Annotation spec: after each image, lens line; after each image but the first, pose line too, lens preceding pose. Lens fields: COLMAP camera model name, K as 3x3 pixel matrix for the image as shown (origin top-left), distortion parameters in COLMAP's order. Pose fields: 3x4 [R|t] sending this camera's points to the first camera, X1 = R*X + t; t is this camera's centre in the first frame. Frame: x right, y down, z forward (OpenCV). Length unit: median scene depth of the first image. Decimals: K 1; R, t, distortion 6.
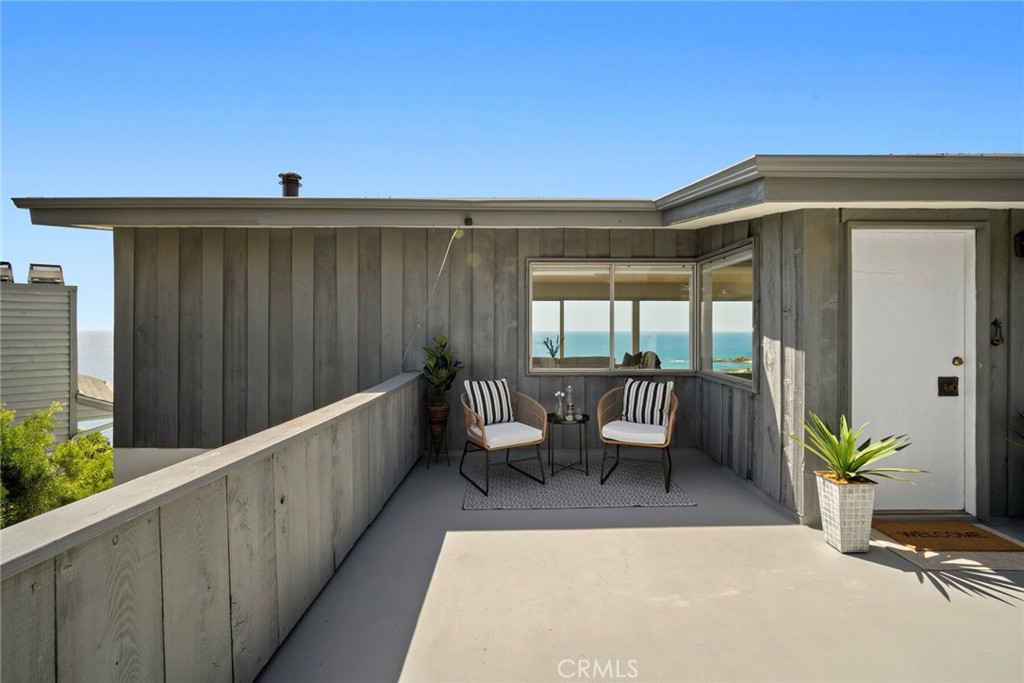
lens RADIAL K [[452.6, 0, 515.4], [0, 452.6, 339.6], [0, 0, 1]] dist [-0.010715, 0.000893]
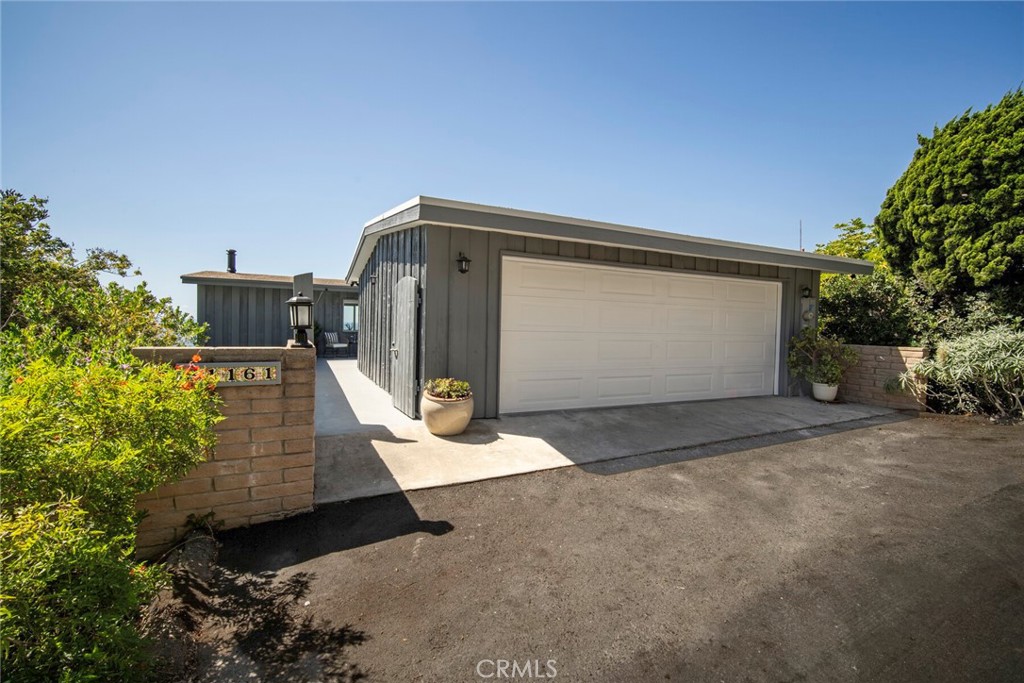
lens RADIAL K [[452.6, 0, 515.4], [0, 452.6, 339.6], [0, 0, 1]] dist [-0.010715, 0.000893]
pose [[0.889580, 0.000943, 0.456779, -0.377658], [-0.021383, 0.998988, 0.039581, -0.029332], [-0.456279, -0.044978, 0.888699, -2.720769]]
